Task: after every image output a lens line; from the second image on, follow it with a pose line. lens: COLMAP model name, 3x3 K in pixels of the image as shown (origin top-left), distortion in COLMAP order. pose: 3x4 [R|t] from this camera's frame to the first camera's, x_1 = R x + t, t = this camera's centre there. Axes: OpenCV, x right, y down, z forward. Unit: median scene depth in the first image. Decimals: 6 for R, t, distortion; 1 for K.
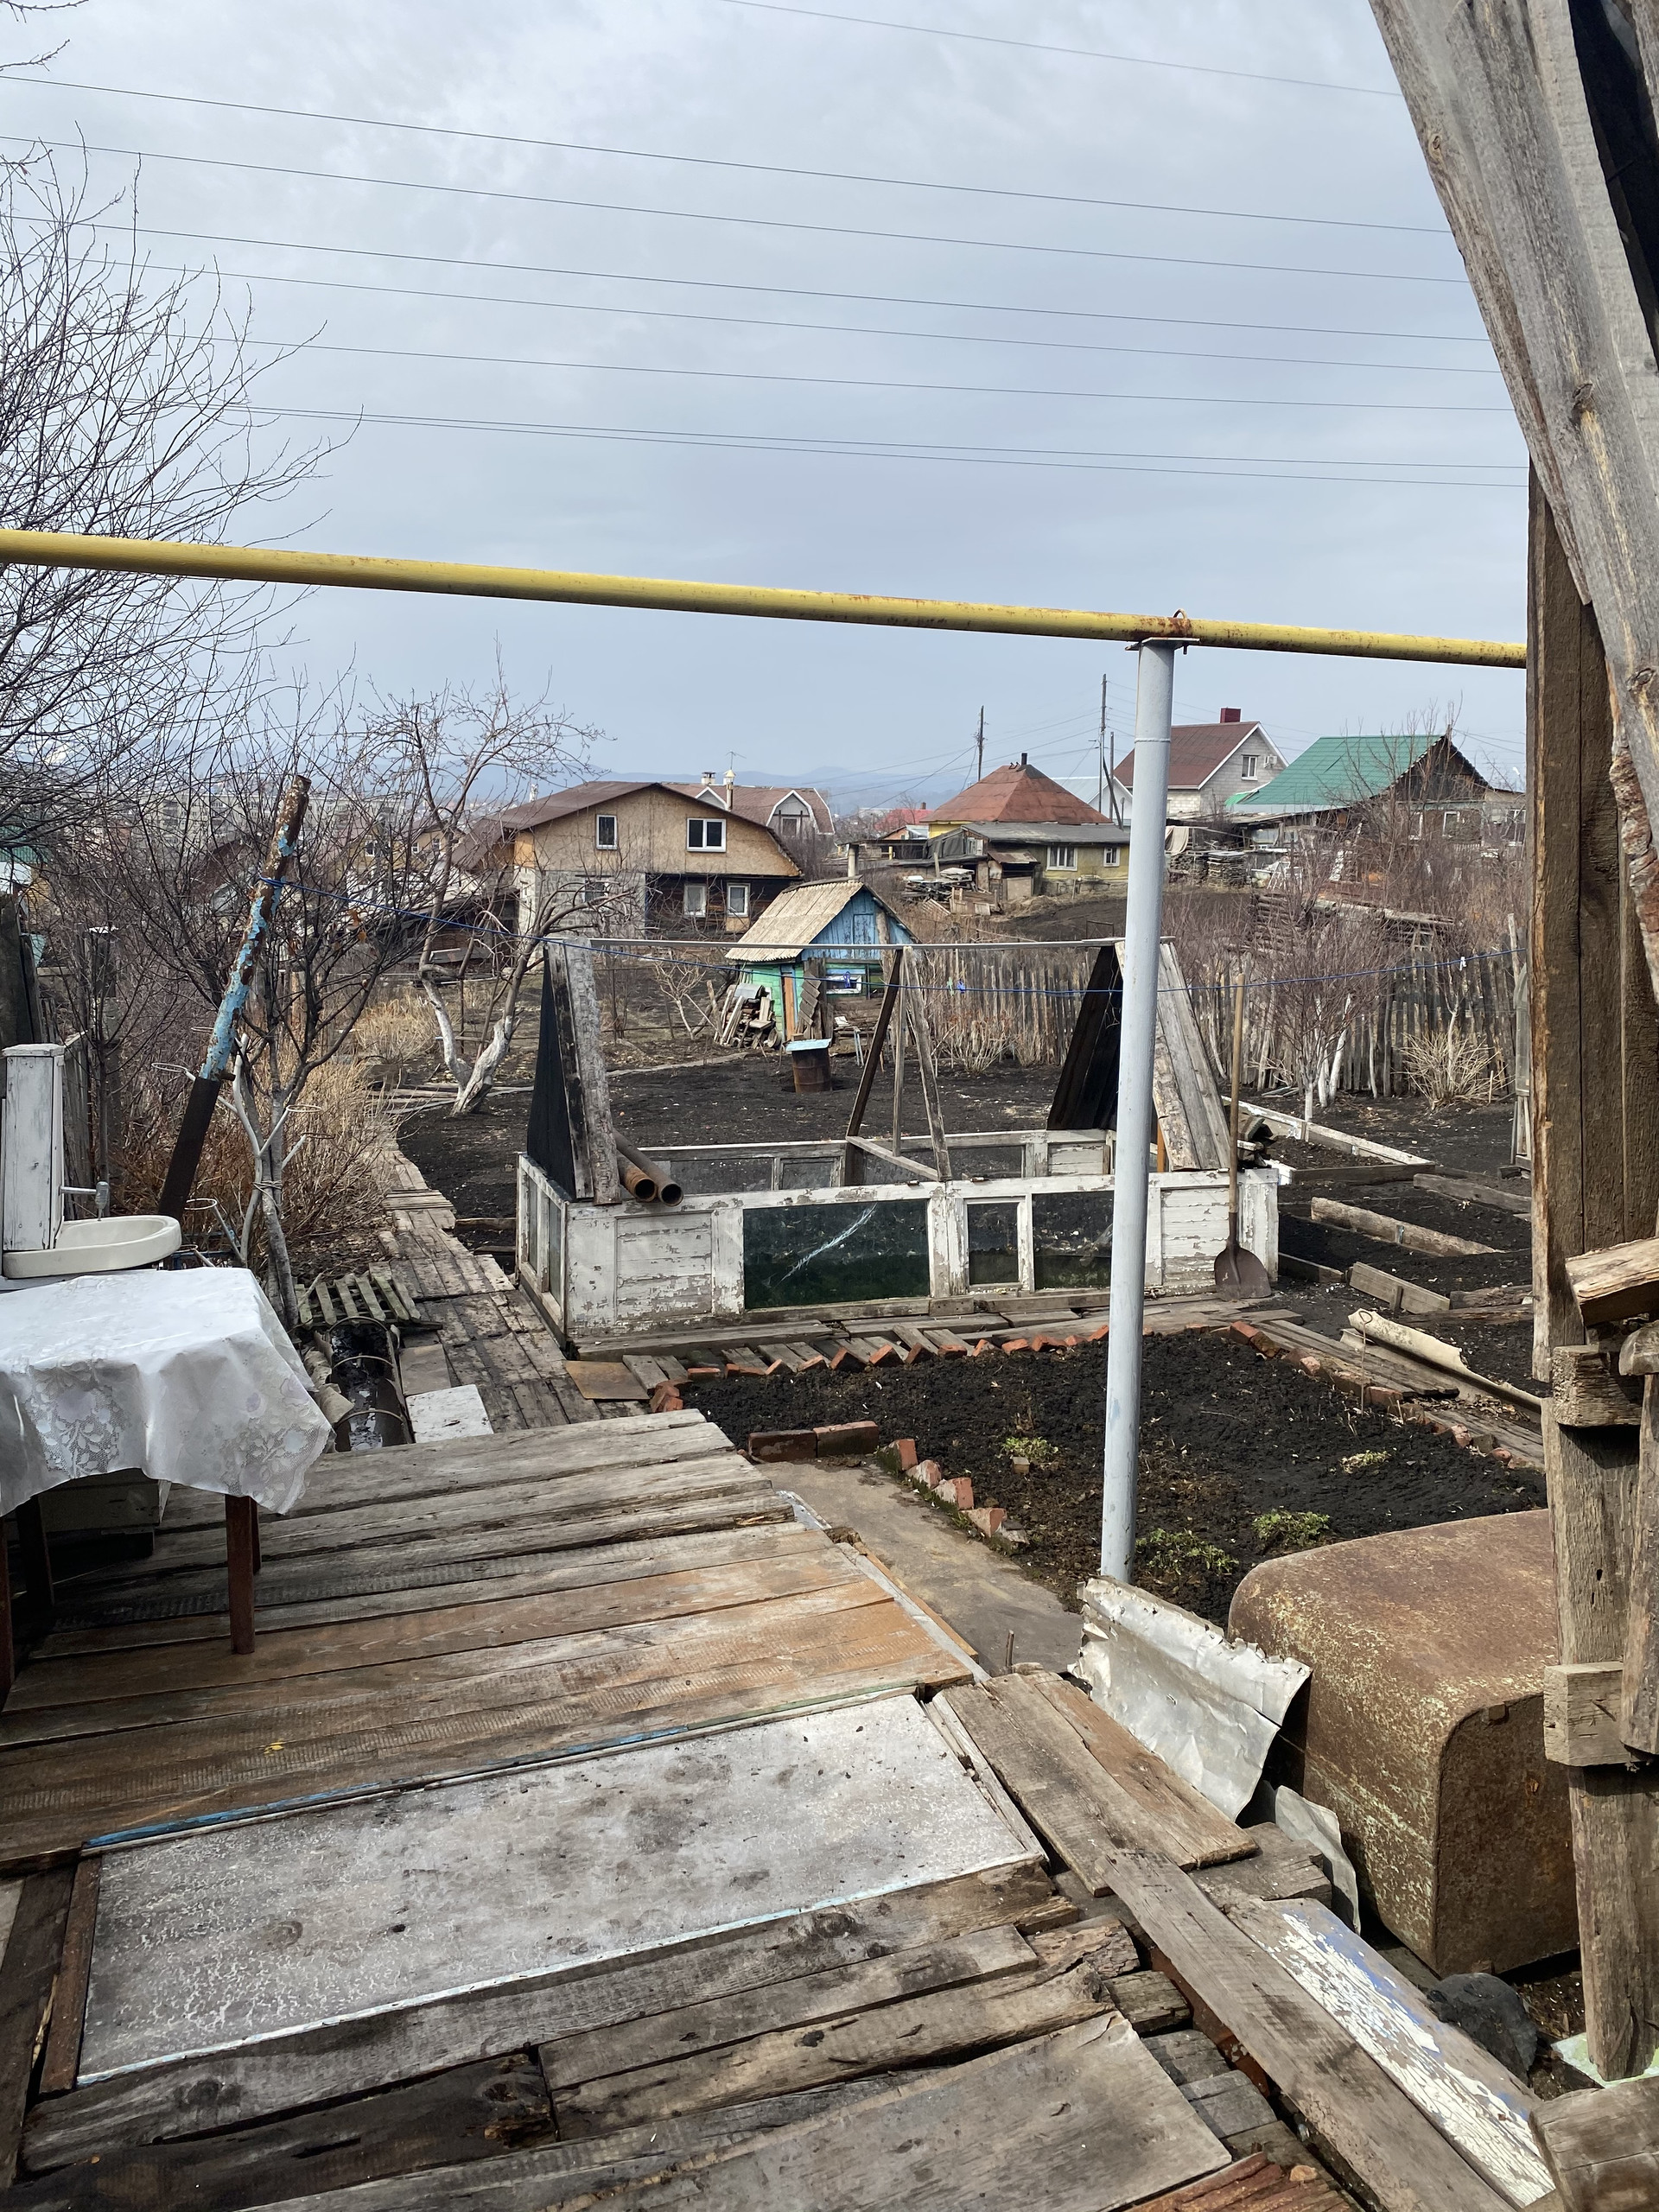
lens RADIAL K [[1713.6, 0, 843.2], [0, 1713.6, 1073.7], [0, 0, 1]] dist [0.008766, 0.002415]
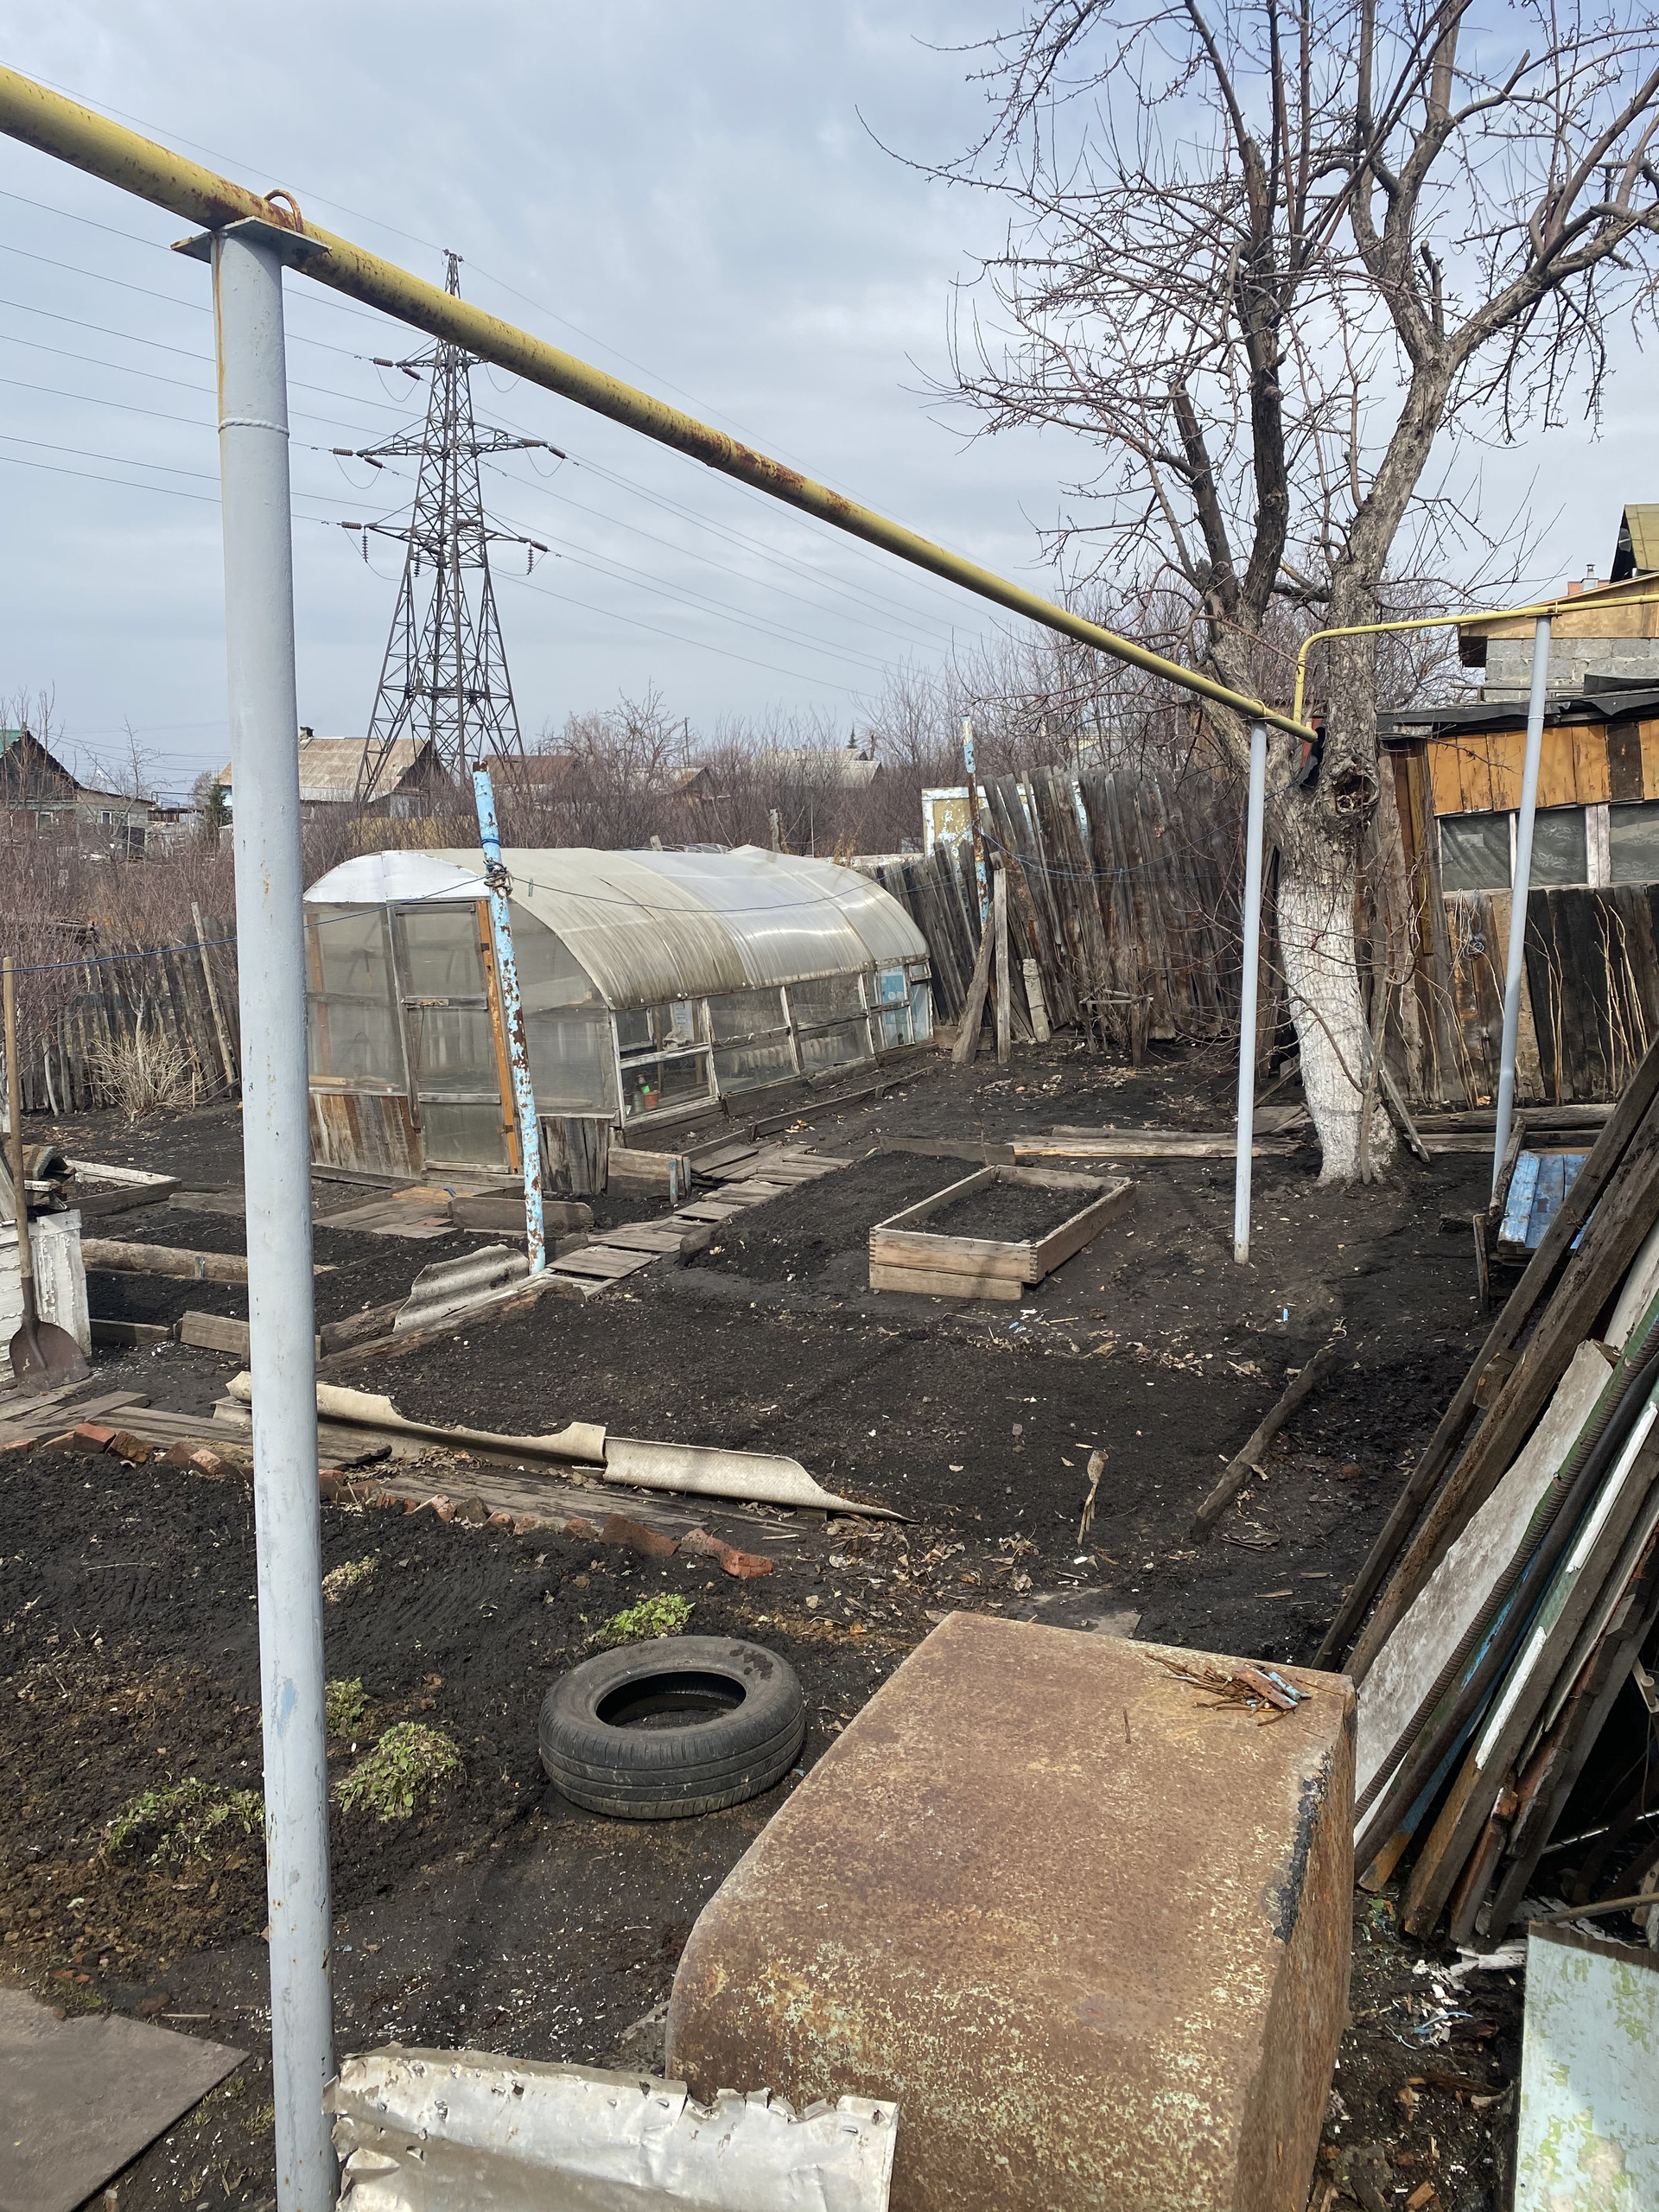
lens RADIAL K [[1713.6, 0, 843.2], [0, 1713.6, 1073.7], [0, 0, 1]] dist [0.008766, 0.002415]
pose [[0.713872, -0.089030, 0.694594, -0.031229], [0.091615, 0.995234, 0.033407, 0.000231], [-0.694258, 0.039787, 0.718626, 0.210105]]
